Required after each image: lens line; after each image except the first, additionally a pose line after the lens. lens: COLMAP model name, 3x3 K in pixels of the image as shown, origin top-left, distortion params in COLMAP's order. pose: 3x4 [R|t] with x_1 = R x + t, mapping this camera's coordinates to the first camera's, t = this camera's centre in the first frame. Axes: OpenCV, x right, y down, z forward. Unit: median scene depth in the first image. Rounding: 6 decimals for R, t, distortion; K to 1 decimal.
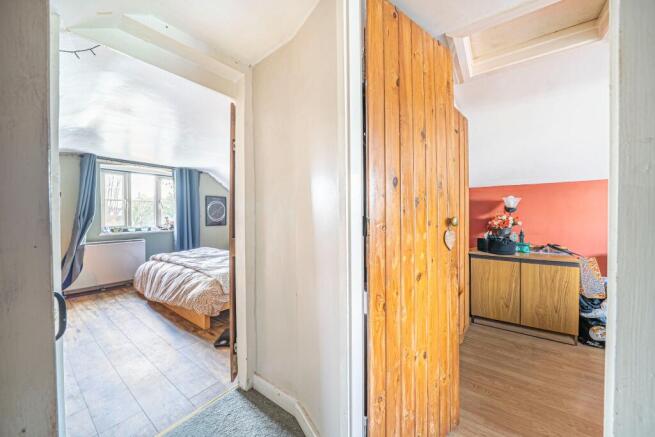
lens RADIAL K [[238.5, 0, 328.1], [0, 238.5, 218.5], [0, 0, 1]] dist [-0.003552, -0.000174]
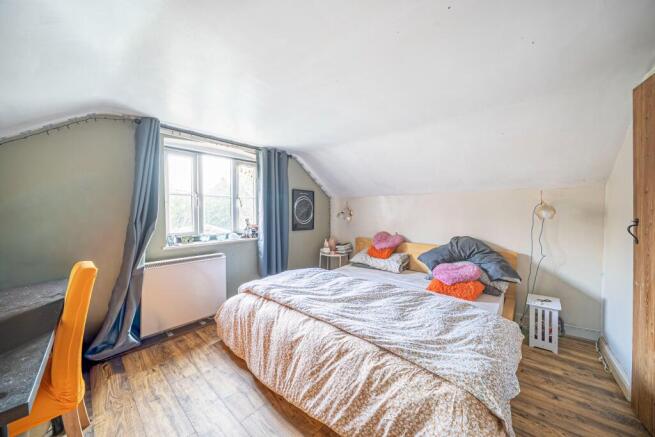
lens RADIAL K [[219.6, 0, 325.2], [0, 219.6, 217.8], [0, 0, 1]] dist [-0.019598, -0.000087]
pose [[0.997579, 0.009022, -0.068949, -0.418830], [-0.007734, 0.999791, 0.018927, -0.024637], [0.069105, -0.018348, 0.997441, 0.385559]]
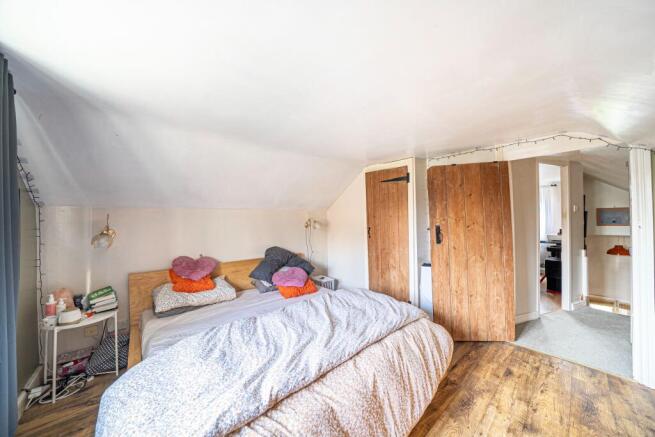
lens RADIAL K [[219.6, 0, 325.6], [0, 219.6, 218.1], [0, 0, 1]] dist [-0.019598, -0.000087]
pose [[0.219860, 0.013607, 0.975437, -0.787501], [0.027191, 0.999429, -0.020071, -0.043332], [-0.975153, 0.030936, 0.219364, 0.719407]]
